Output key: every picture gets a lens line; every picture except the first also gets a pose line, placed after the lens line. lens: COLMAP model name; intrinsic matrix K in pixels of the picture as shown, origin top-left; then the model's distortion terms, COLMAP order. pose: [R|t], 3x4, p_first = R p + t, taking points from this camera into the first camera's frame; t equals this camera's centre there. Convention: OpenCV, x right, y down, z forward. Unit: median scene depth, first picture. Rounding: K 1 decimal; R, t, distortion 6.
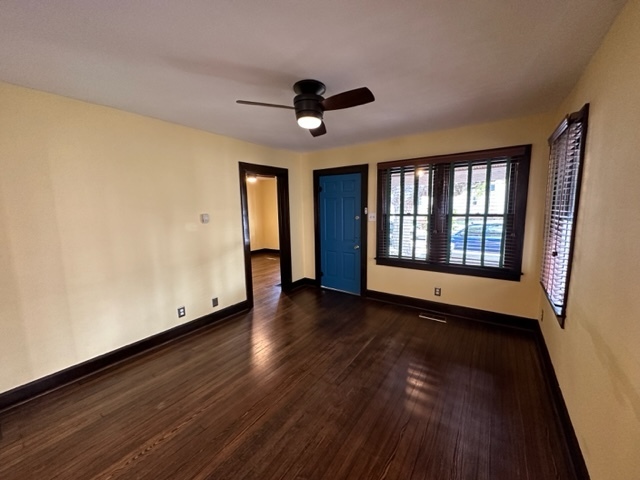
lens RADIAL K [[254.1, 0, 320.0], [0, 254.1, 240.0], [0, 0, 1]] dist [-0.008413, 0.000033]
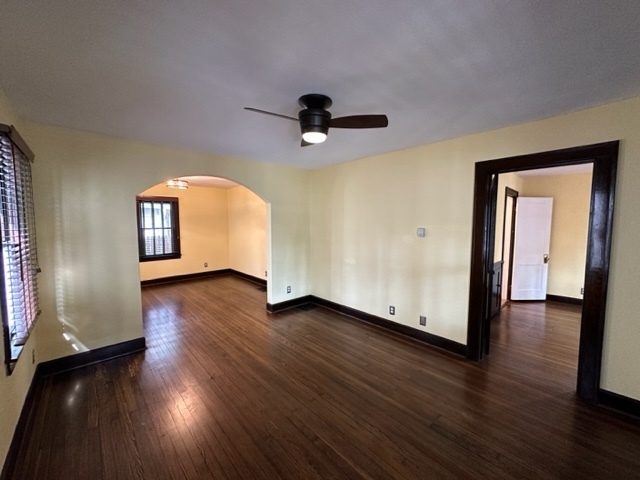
lens RADIAL K [[254.1, 0, 320.0], [0, 254.1, 240.0], [0, 0, 1]] dist [-0.008413, 0.000033]
pose [[-0.217330, 0.085935, -0.972308, 0.653018], [-0.126274, 0.985271, 0.115305, -0.131366], [0.967896, 0.147837, -0.203277, 0.892909]]
